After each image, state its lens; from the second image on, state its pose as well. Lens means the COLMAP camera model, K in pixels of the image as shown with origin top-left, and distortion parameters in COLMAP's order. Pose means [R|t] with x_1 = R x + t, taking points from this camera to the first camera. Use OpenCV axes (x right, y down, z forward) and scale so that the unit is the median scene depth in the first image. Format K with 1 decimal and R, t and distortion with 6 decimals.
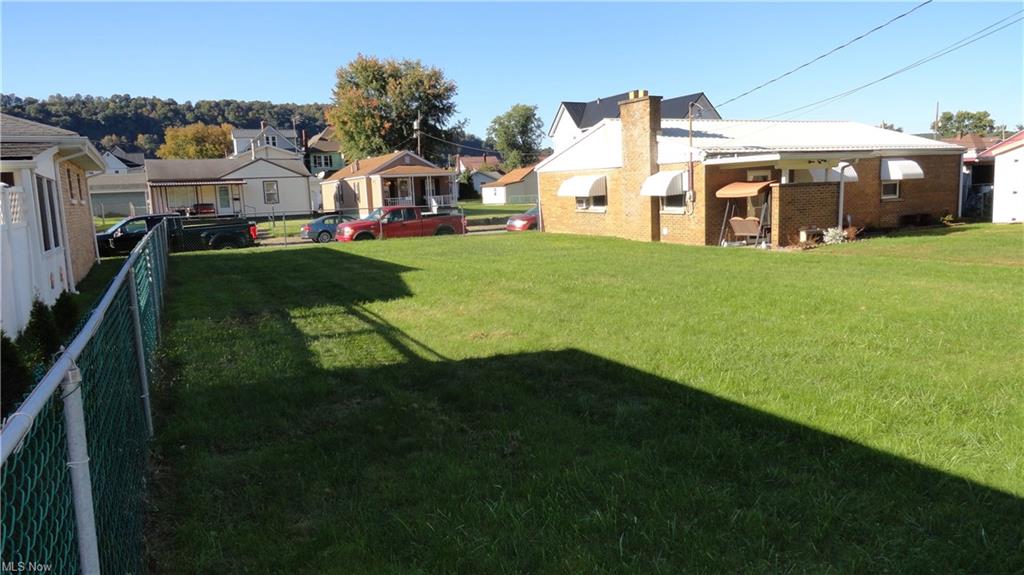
lens RADIAL K [[700.8, 0, 515.4], [0, 700.8, 286.8], [0, 0, 1]] dist [-0.008388, 0.008617]
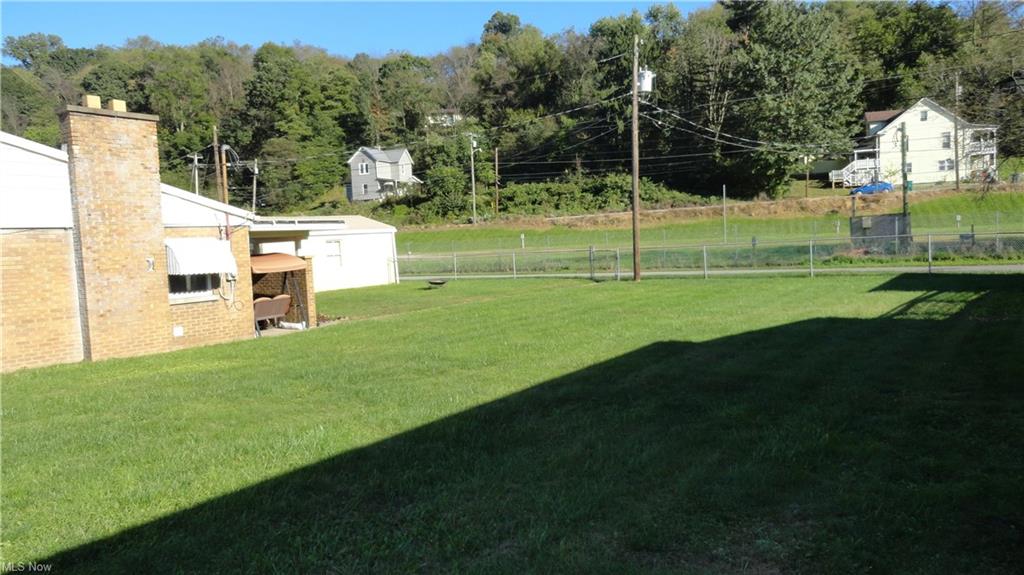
lens RADIAL K [[700.8, 0, 513.5], [0, 700.8, 289.3], [0, 0, 1]] dist [-0.008388, 0.008617]
pose [[-0.449469, -0.003232, 0.893290, -0.666186], [0.185722, 0.977804, 0.096986, -0.164657], [-0.873776, 0.209496, -0.438892, 1.358883]]
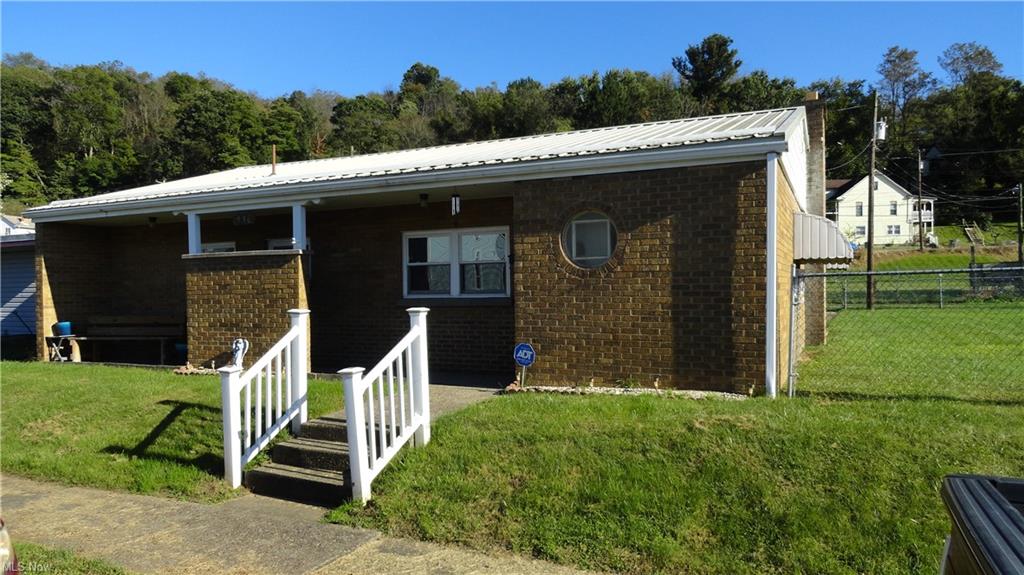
lens RADIAL K [[700.8, 0, 513.3], [0, 700.8, 288.0], [0, 0, 1]] dist [-0.008388, 0.008617]
pose [[-0.607102, 0.046963, 0.793235, -0.195640], [0.145695, 0.987908, 0.053019, -0.254599], [-0.781153, 0.147758, -0.606603, 2.174981]]
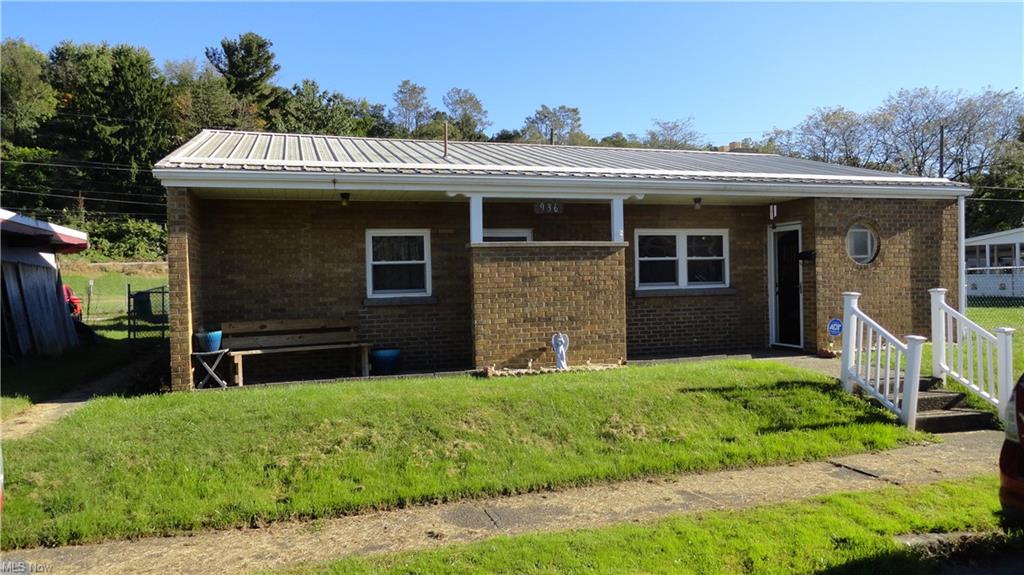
lens RADIAL K [[700.8, 0, 514.4], [0, 700.8, 293.7], [0, 0, 1]] dist [-0.008388, 0.008617]
pose [[-0.981647, 0.058273, 0.181583, 0.377600], [0.084878, 0.986167, 0.142374, -0.333431], [-0.170775, 0.155173, -0.973014, 2.573896]]
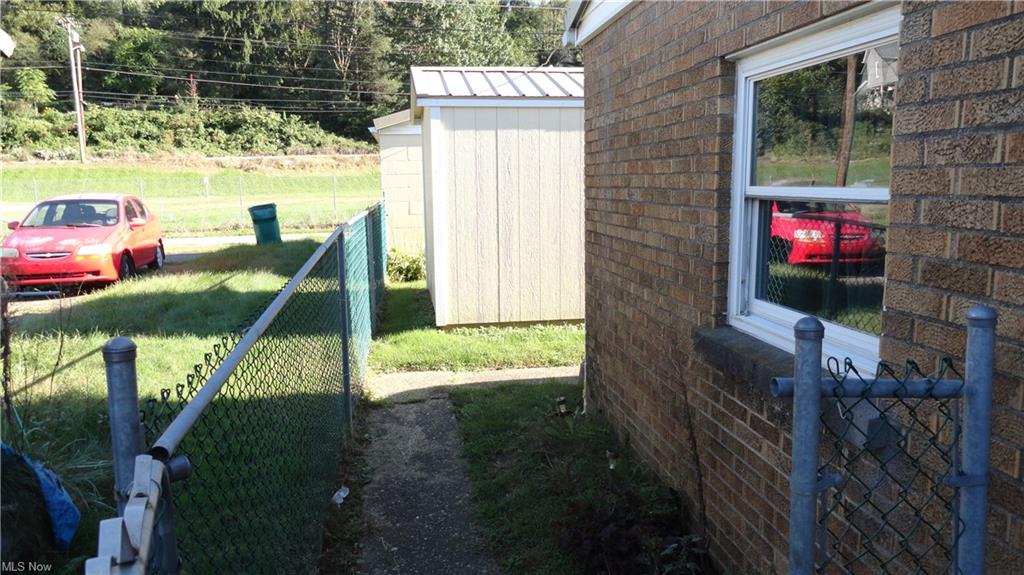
lens RADIAL K [[700.8, 0, 512.7], [0, 700.8, 297.5], [0, 0, 1]] dist [-0.008388, 0.008617]
pose [[-0.943683, 0.003493, 0.330833, 0.934961], [0.100461, 0.955758, 0.276468, -0.280778], [-0.315231, 0.294134, -0.902283, 1.868396]]
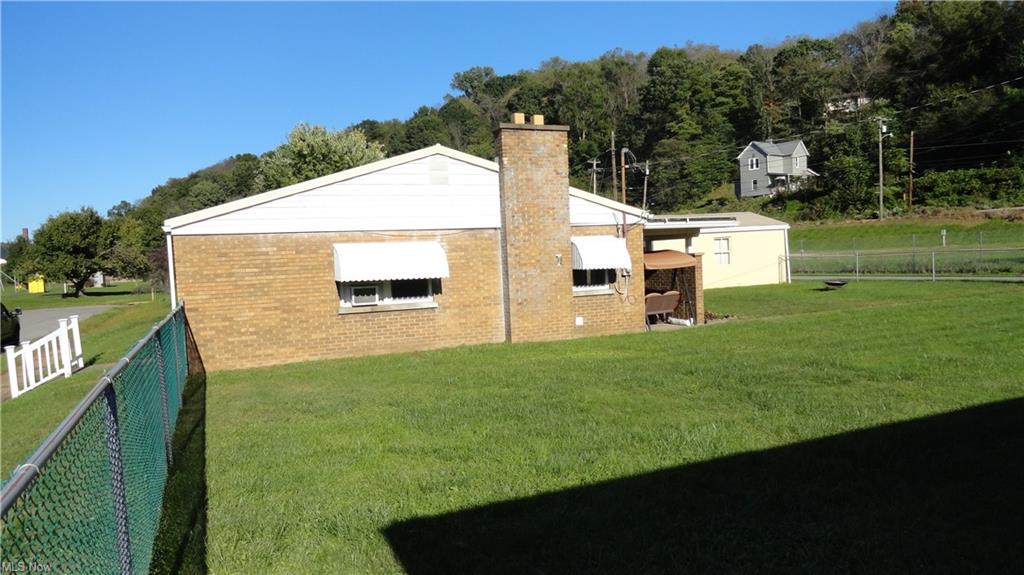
lens RADIAL K [[700.8, 0, 515.5], [0, 700.8, 289.4], [0, 0, 1]] dist [-0.008388, 0.008617]
pose [[0.066450, -0.012416, 0.997712, -0.660824], [0.179751, 0.983712, 0.000270, -0.165112], [-0.981465, 0.179321, 0.067600, 1.365259]]
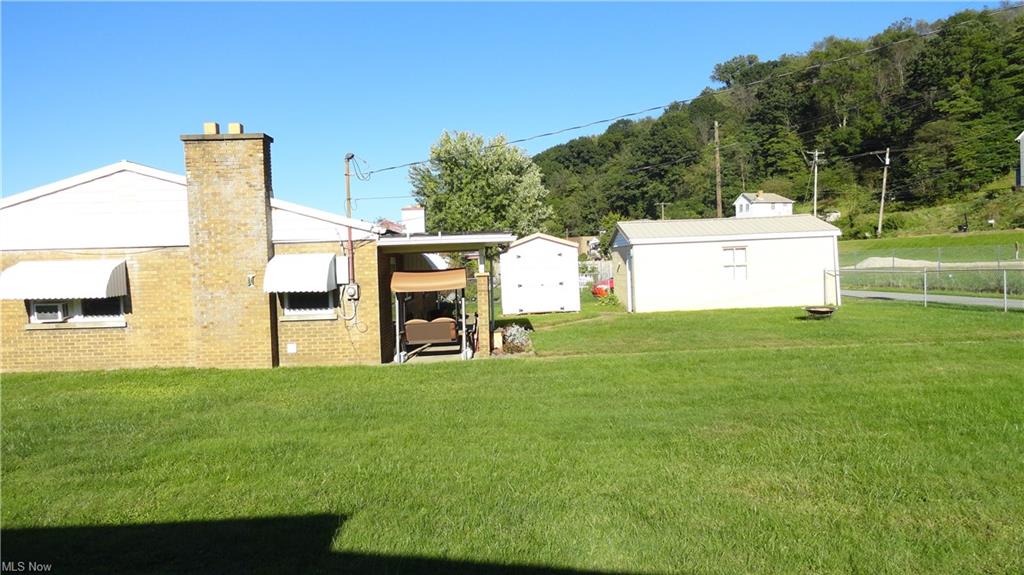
lens RADIAL K [[700.8, 0, 515.0], [0, 700.8, 282.9], [0, 0, 1]] dist [-0.008388, 0.008617]
pose [[0.444261, 0.000093, 0.895897, -0.354057], [0.138912, 0.987899, -0.068987, -0.089139], [-0.885062, 0.155099, 0.438872, 0.725289]]
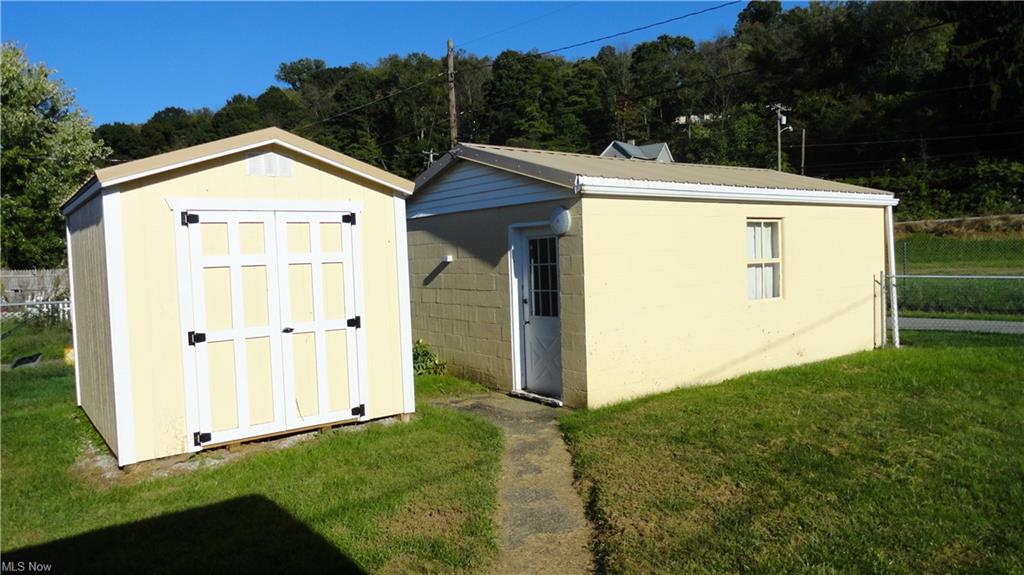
lens RADIAL K [[700.8, 0, 512.8], [0, 700.8, 288.9], [0, 0, 1]] dist [-0.008388, 0.008617]
pose [[-0.154892, 0.007547, 0.987903, 0.593539], [0.168057, 0.985598, 0.018820, -0.187919], [-0.973532, 0.168939, -0.153929, 1.257398]]
